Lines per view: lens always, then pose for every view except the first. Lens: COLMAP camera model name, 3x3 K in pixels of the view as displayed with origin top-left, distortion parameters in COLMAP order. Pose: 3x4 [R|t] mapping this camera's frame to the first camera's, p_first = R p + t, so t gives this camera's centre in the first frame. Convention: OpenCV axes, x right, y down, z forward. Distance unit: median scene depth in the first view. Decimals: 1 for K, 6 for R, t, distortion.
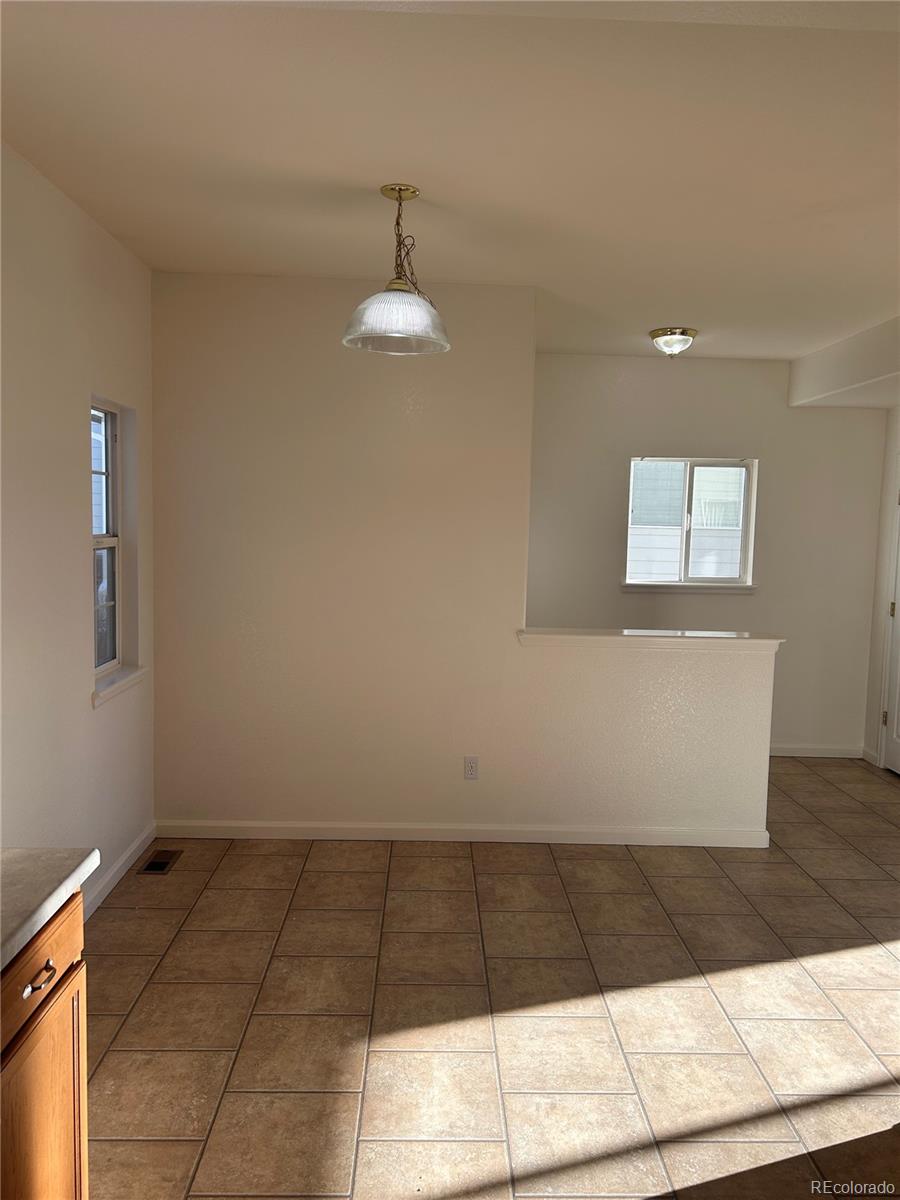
lens RADIAL K [[908.3, 0, 449.6], [0, 908.3, 613.3], [0, 0, 1]] dist [0.010063, -0.003492]
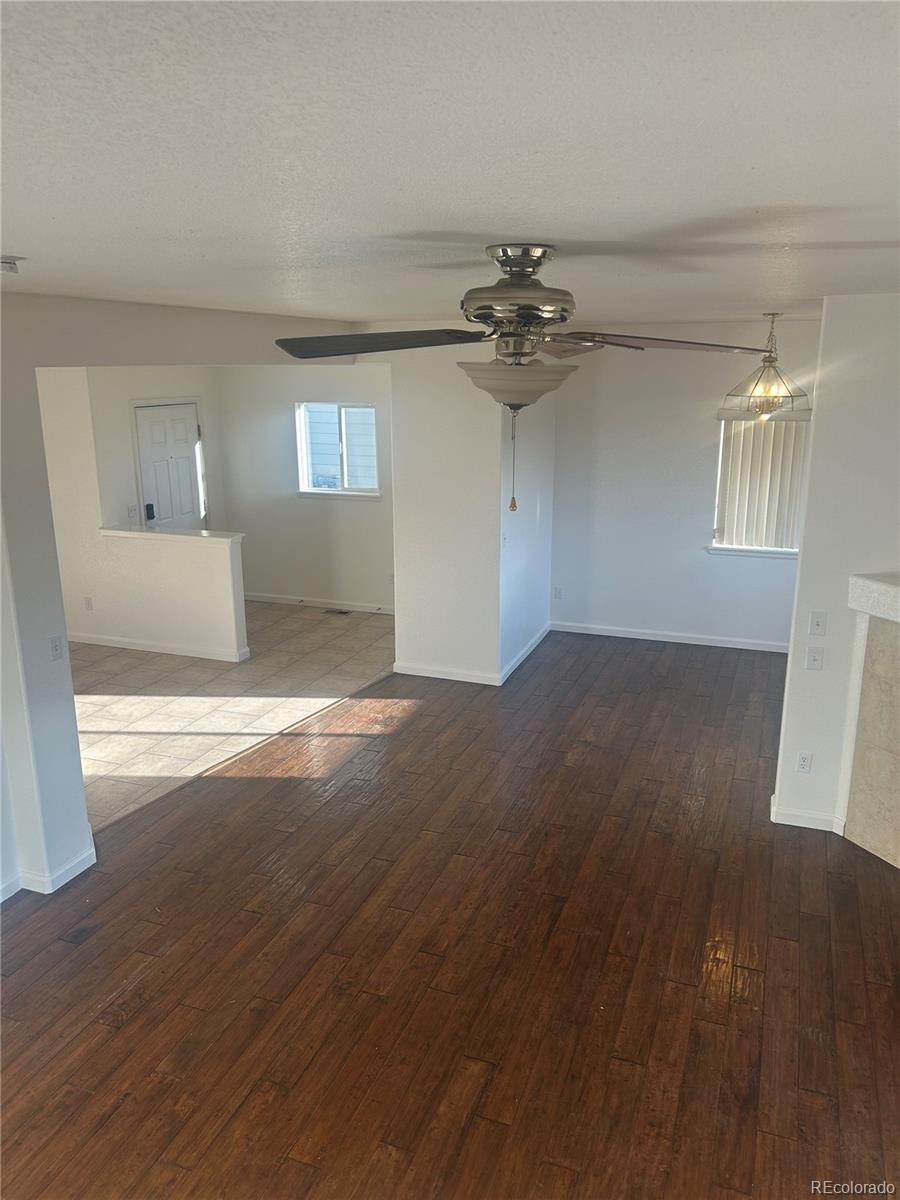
lens RADIAL K [[915.1, 0, 454.3], [0, 915.1, 585.6], [0, 0, 1]] dist [0.045240, -0.041350]
pose [[0.928102, 0.058979, -0.367626, 1.581443], [-0.013500, 0.992055, 0.125077, -0.112856], [0.372082, -0.111121, 0.921524, -0.447730]]
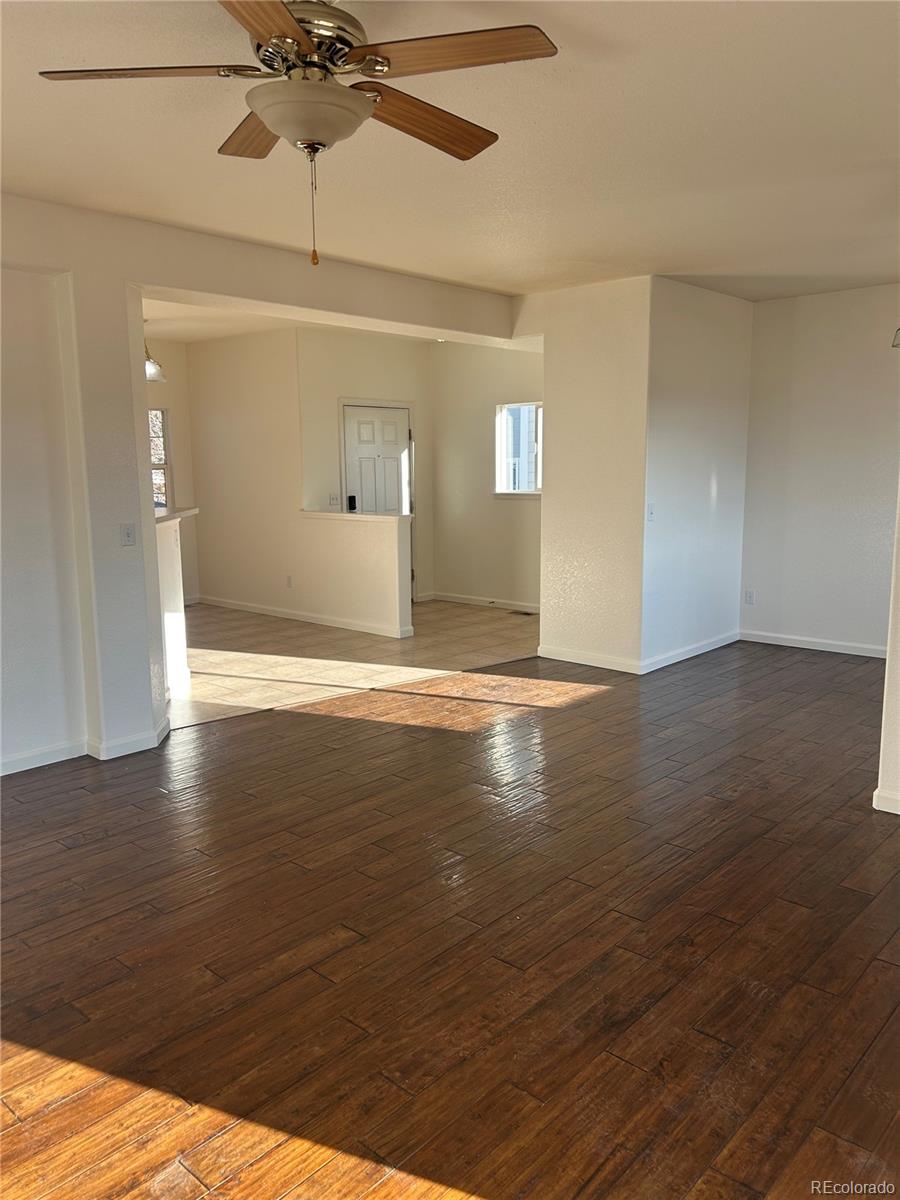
lens RADIAL K [[905.9, 0, 450.5], [0, 905.9, 593.7], [0, 0, 1]] dist [0.049022, -0.049744]
pose [[0.725532, 0.068328, -0.684788, 1.888197], [-0.050724, 0.997662, 0.045805, 0.109755], [0.686317, 0.001502, 0.727301, -0.200887]]
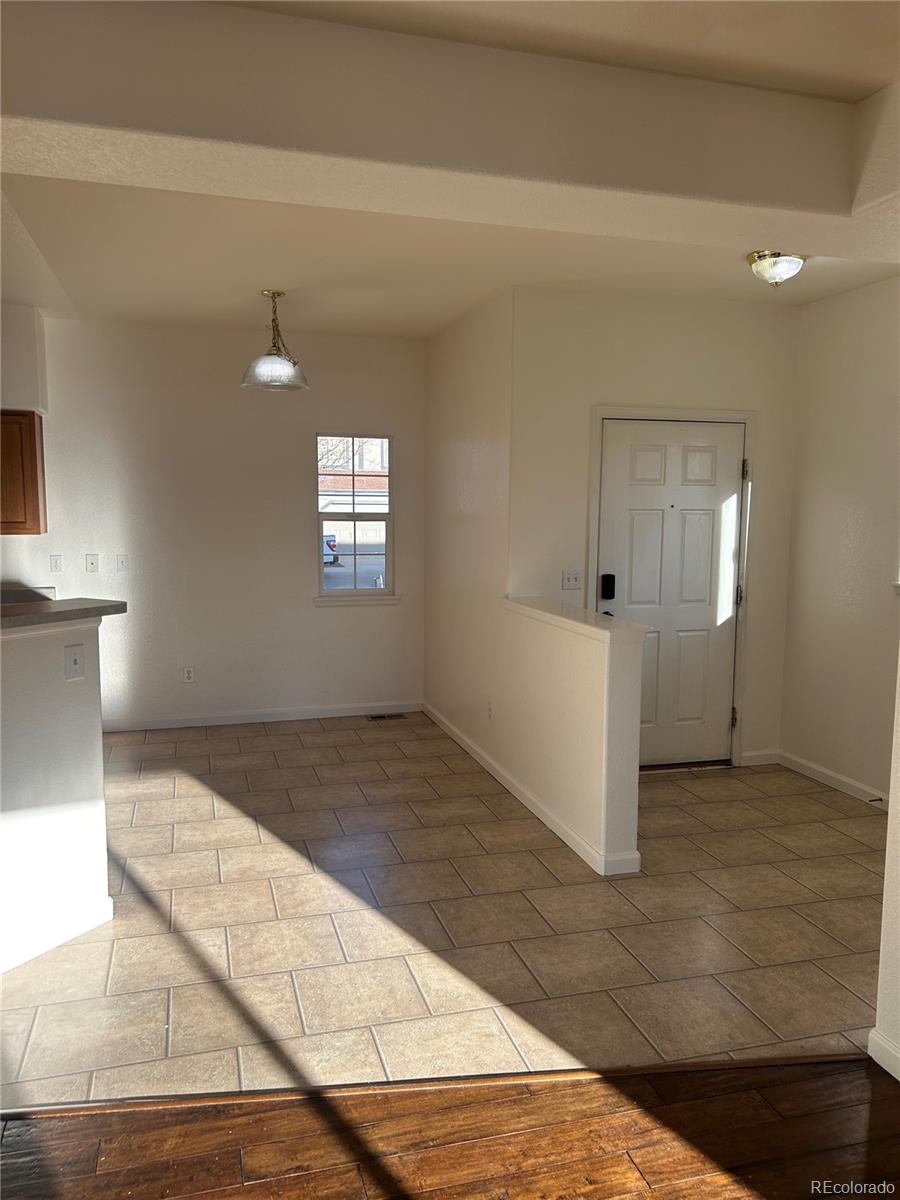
lens RADIAL K [[905.9, 0, 450.5], [0, 905.9, 593.7], [0, 0, 1]] dist [0.049022, -0.049744]
pose [[0.254452, 0.075236, -0.964155, 1.328351], [-0.112127, 0.992541, 0.047859, -0.030858], [0.960563, 0.095930, 0.260989, 0.743241]]
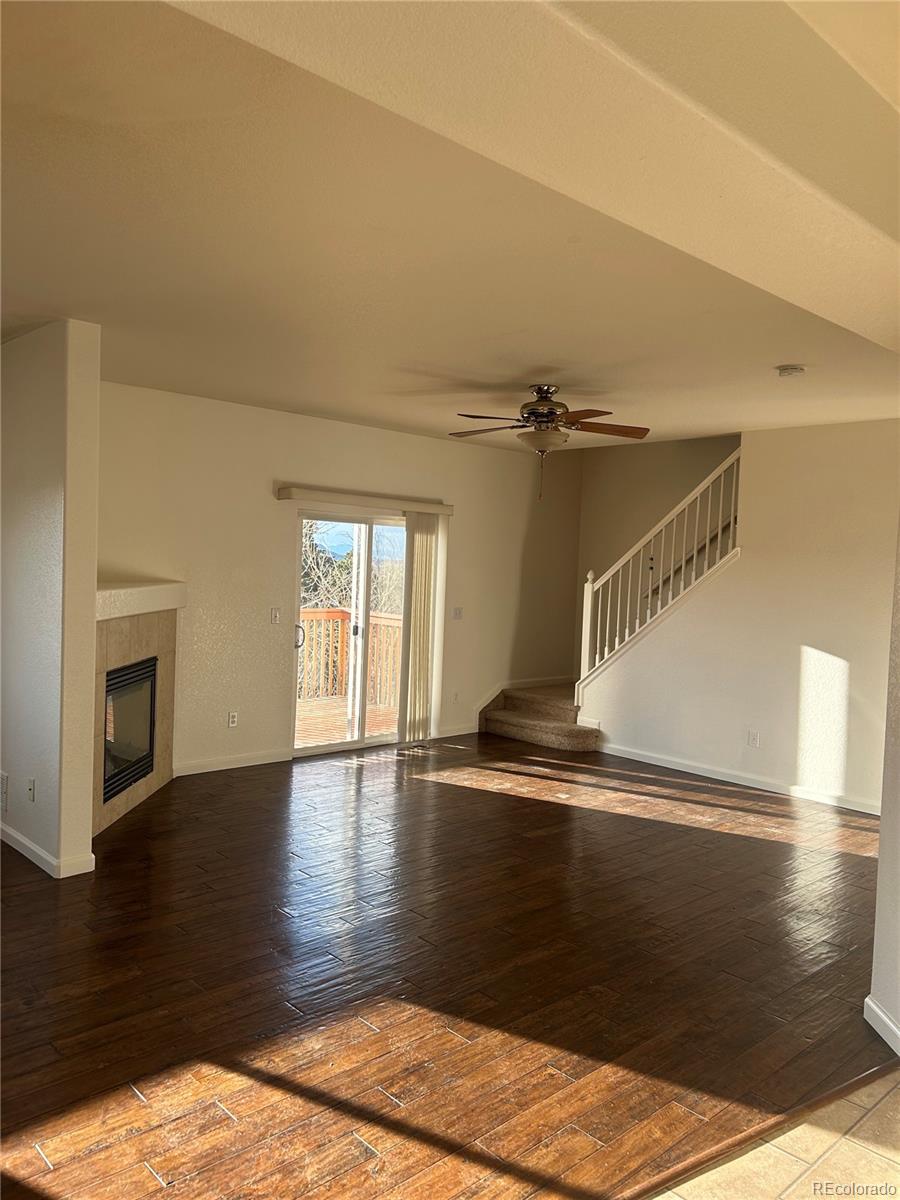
lens RADIAL K [[897.2, 0, 480.0], [0, 897.2, 602.8], [0, 0, 1]] dist [0.177261, -0.000320]
pose [[-0.681458, -0.093384, 0.725875, 0.346484], [0.015866, 0.989708, 0.142221, -0.133479], [-0.731685, 0.108435, -0.672963, 1.298368]]
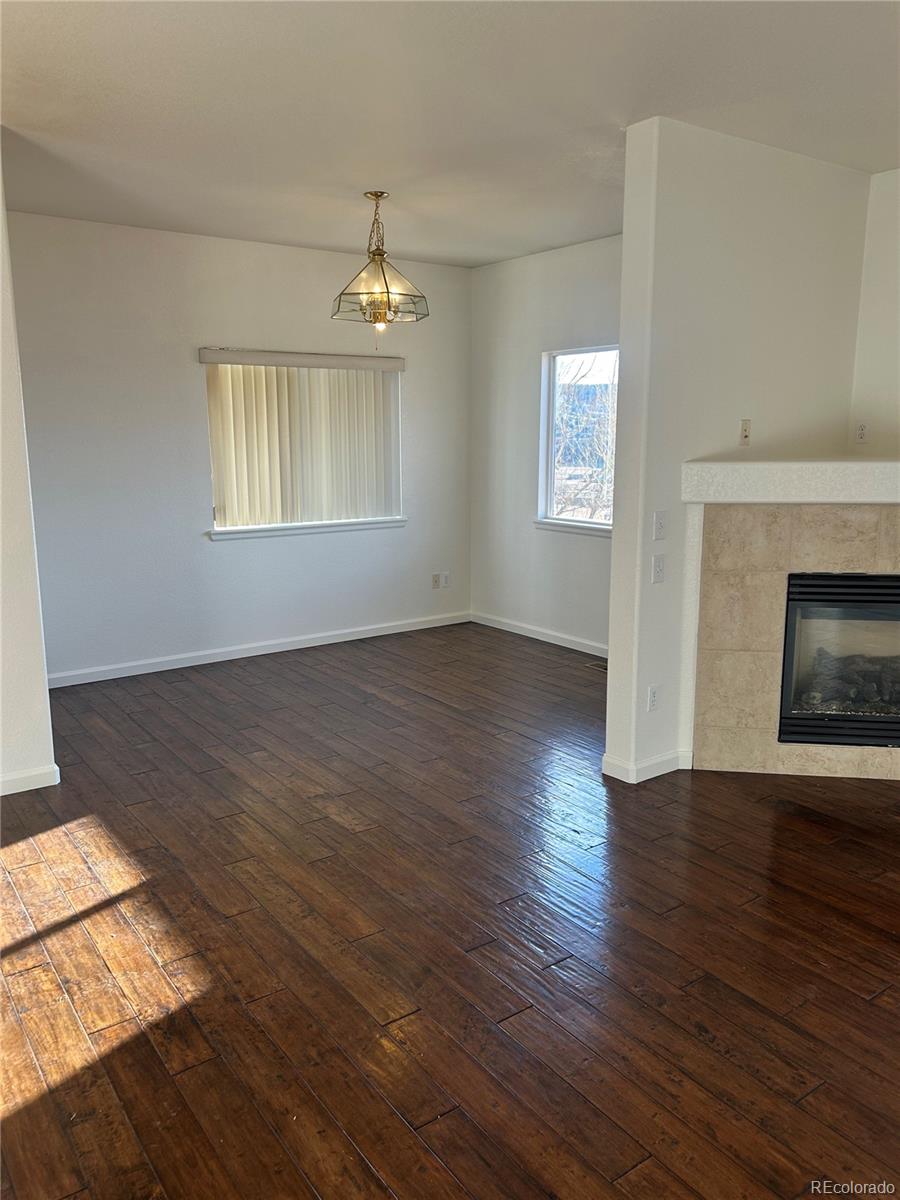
lens RADIAL K [[905.9, 0, 450.5], [0, 905.9, 593.7], [0, 0, 1]] dist [0.049022, -0.049744]
pose [[0.824582, -0.132231, 0.550073, 0.819617], [0.091569, 0.990676, 0.100881, 0.036608], [-0.558283, -0.032815, 0.829001, 0.148390]]
